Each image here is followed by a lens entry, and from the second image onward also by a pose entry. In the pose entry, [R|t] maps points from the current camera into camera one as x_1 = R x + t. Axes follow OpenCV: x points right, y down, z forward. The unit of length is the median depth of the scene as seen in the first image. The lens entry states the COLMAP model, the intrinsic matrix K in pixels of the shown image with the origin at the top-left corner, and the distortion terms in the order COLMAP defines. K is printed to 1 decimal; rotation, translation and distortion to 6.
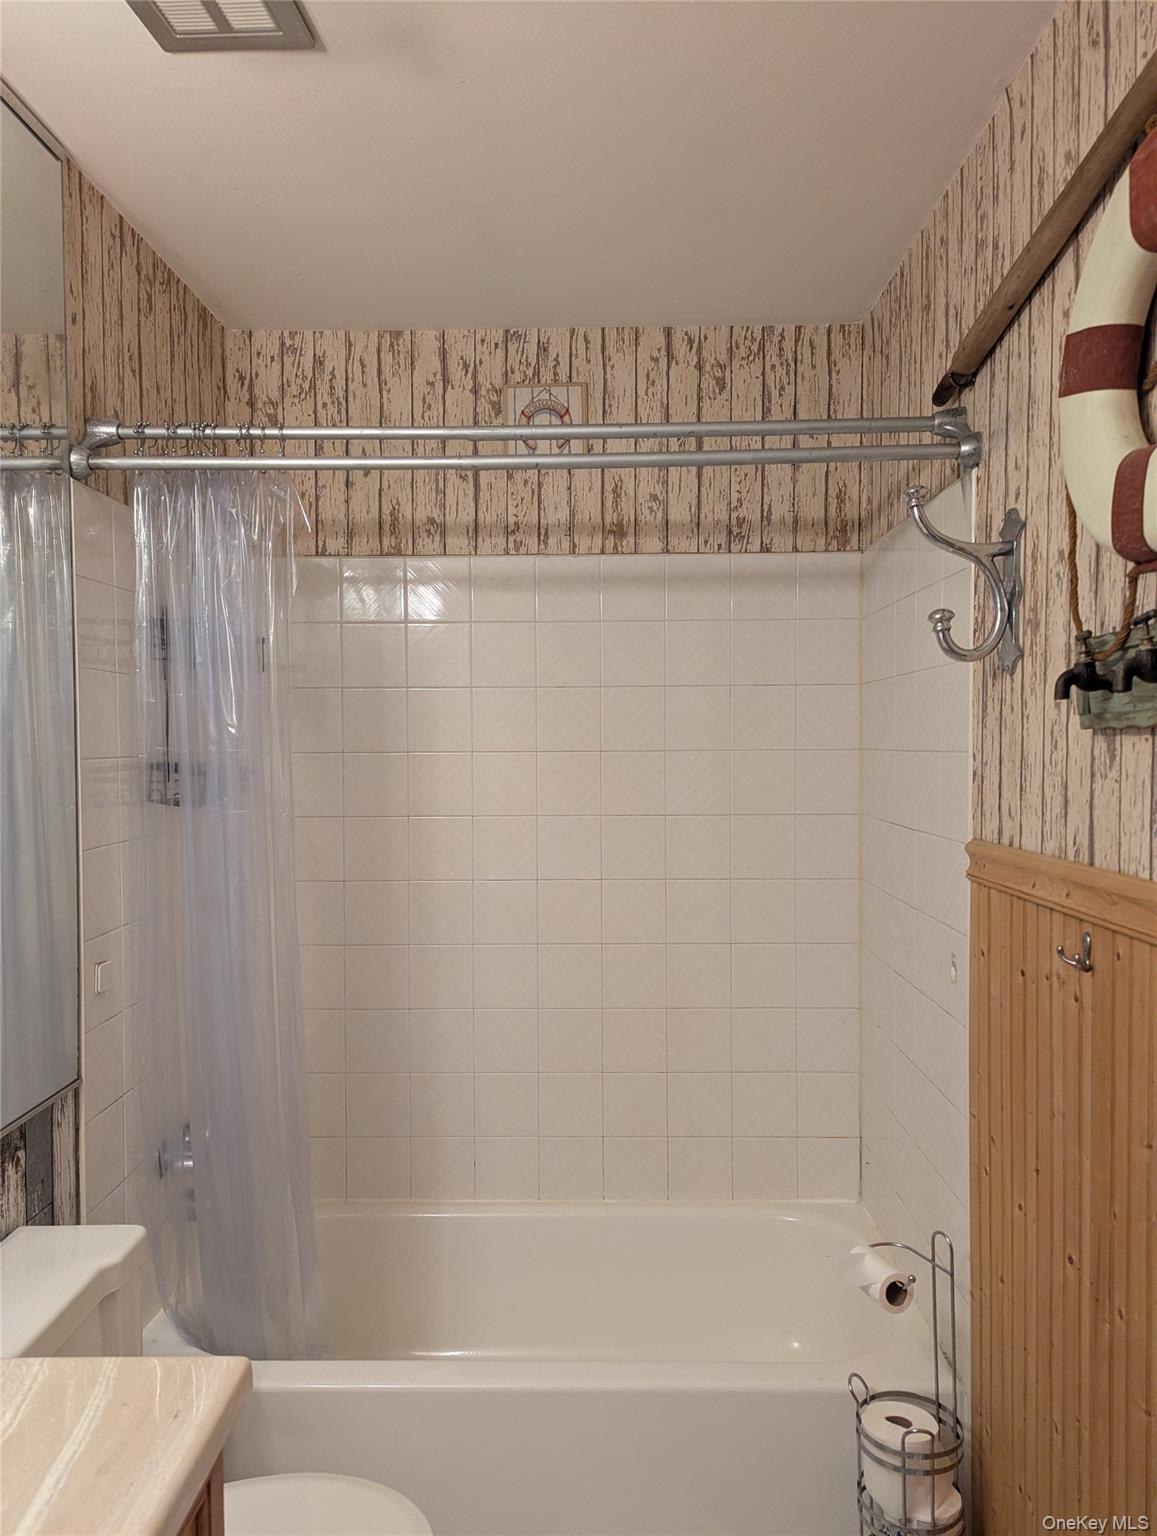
lens RADIAL K [[1080.7, 0, 578.5], [0, 1080.7, 768.0], [0, 0, 1]] dist [0.048312, -0.052670]
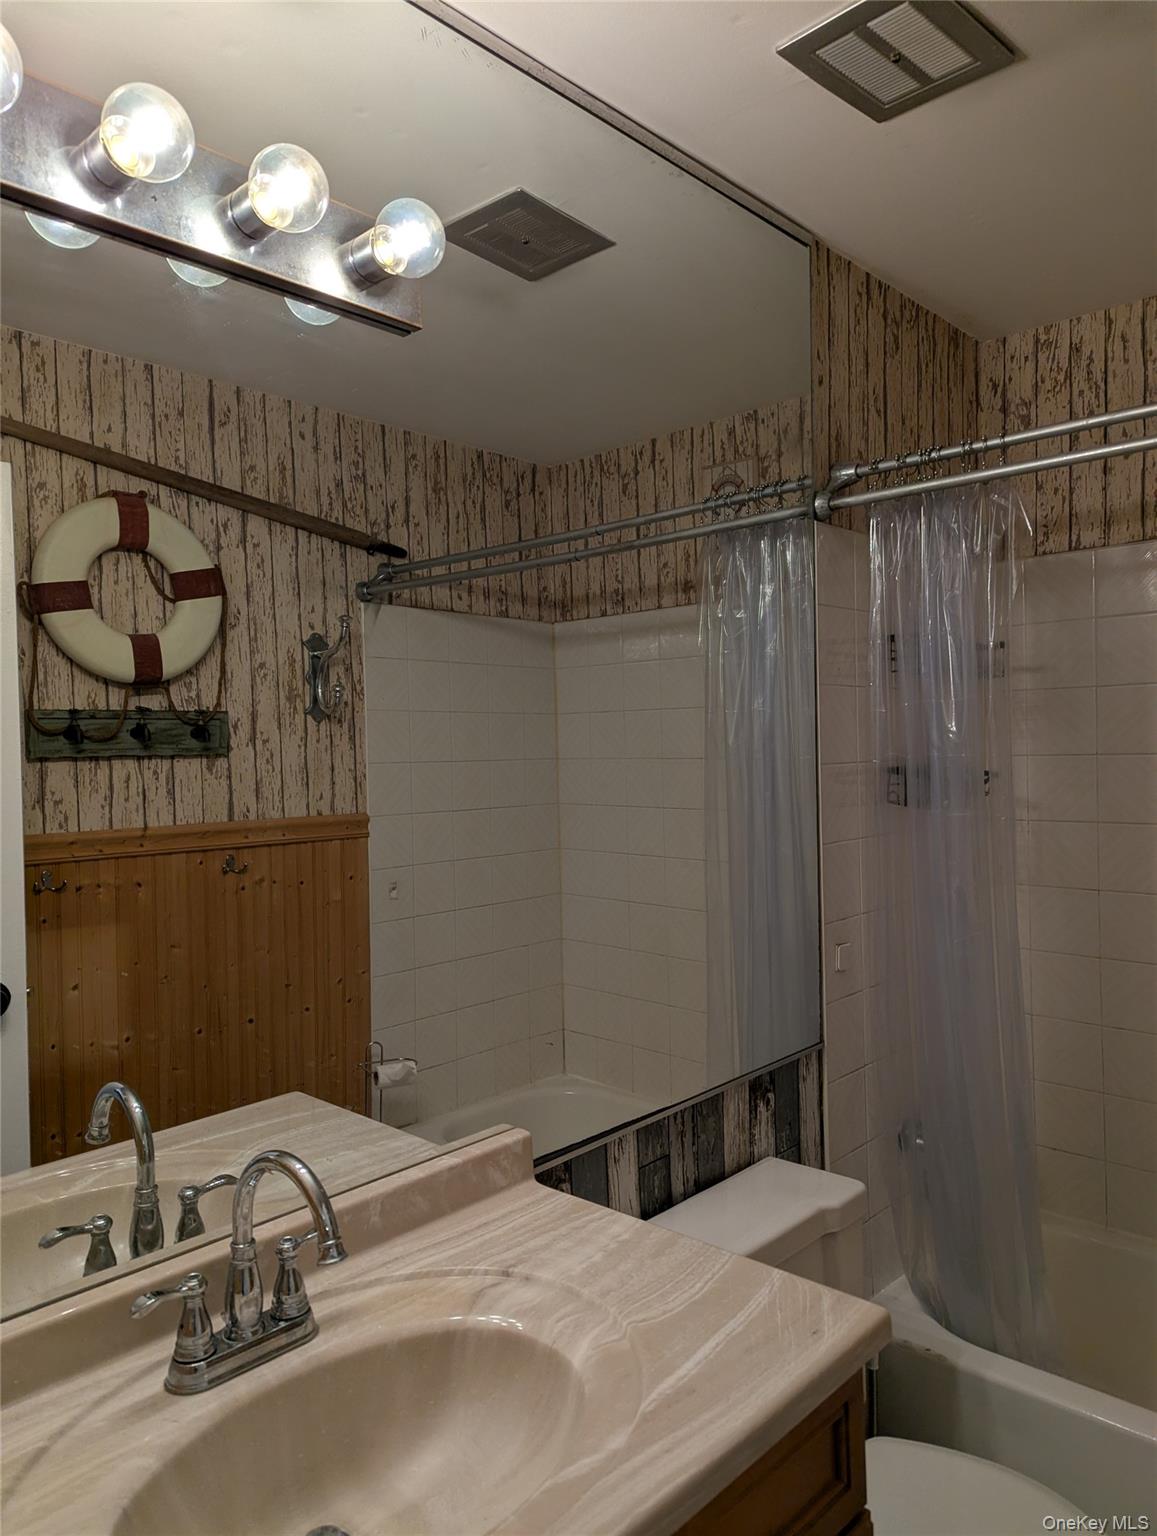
lens RADIAL K [[1080.7, 0, 578.5], [0, 1080.7, 768.0], [0, 0, 1]] dist [0.048312, -0.052670]
pose [[0.734407, -0.002046, -0.678706, 0.123111], [0.003243, 0.999995, 0.000495, -0.005636], [0.678702, -0.002564, 0.734410, -0.012992]]
